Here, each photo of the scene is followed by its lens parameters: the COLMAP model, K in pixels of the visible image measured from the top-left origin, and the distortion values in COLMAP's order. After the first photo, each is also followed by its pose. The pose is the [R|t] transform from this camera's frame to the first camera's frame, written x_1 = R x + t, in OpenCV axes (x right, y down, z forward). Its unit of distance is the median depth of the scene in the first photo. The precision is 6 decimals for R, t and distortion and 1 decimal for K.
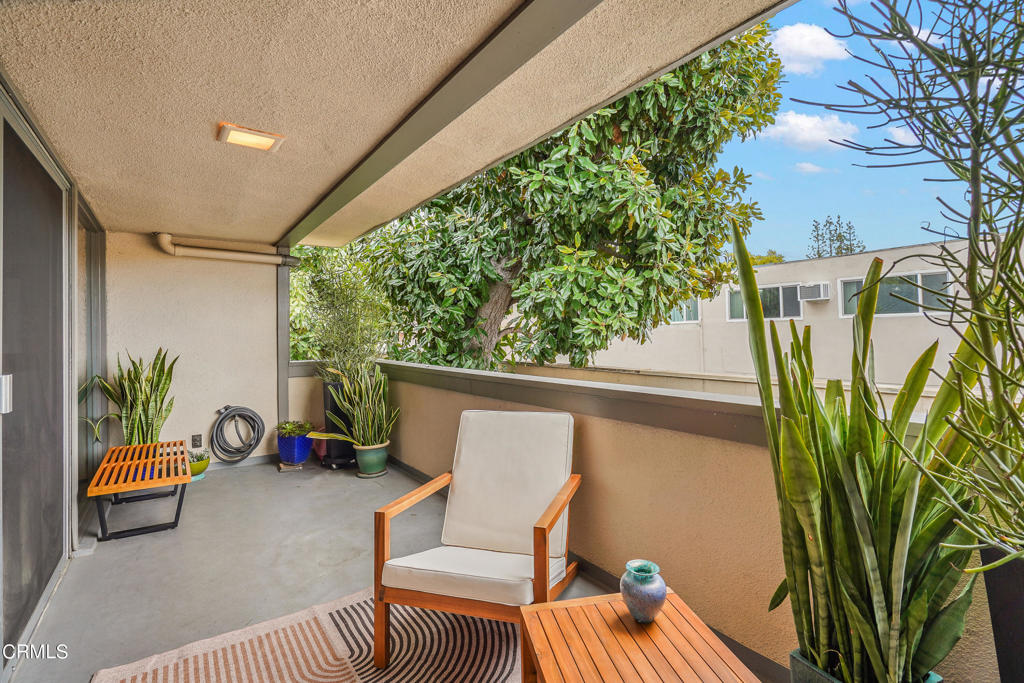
lens RADIAL K [[450.2, 0, 514.2], [0, 450.2, 342.7], [0, 0, 1]] dist [-0.001949, -0.000080]
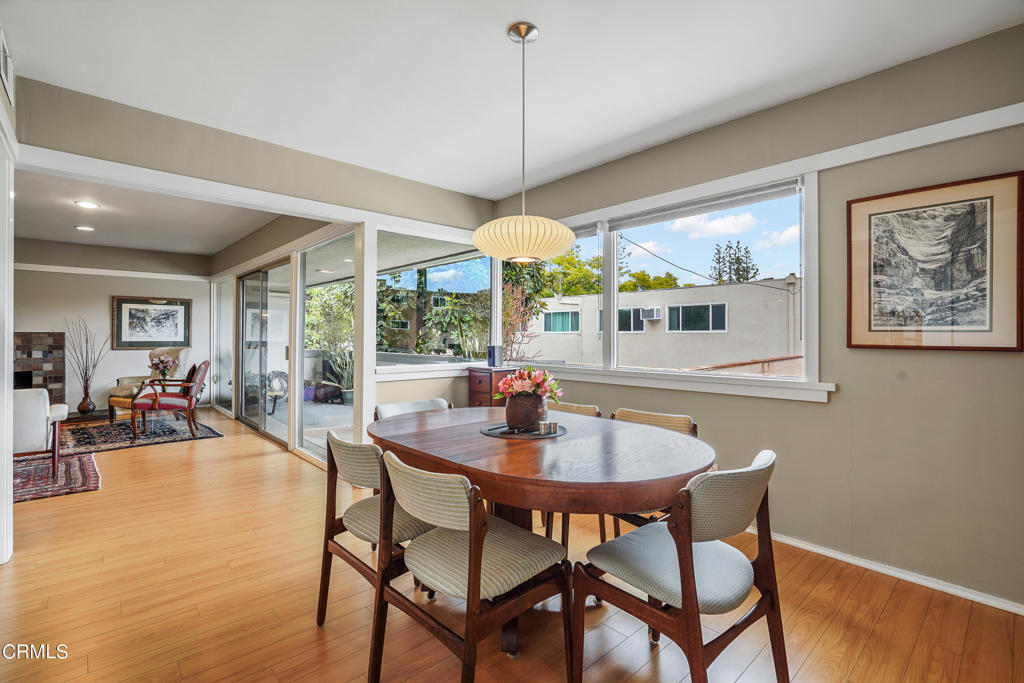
lens RADIAL K [[473.9, 0, 511.1], [0, 473.9, 337.2], [0, 0, 1]] dist [0.000105, -0.000048]
pose [[0.991276, 0.022910, 0.129799, 0.095555], [-0.019443, 0.999421, -0.027919, 0.024950], [-0.130364, 0.025152, 0.991147, -0.976356]]
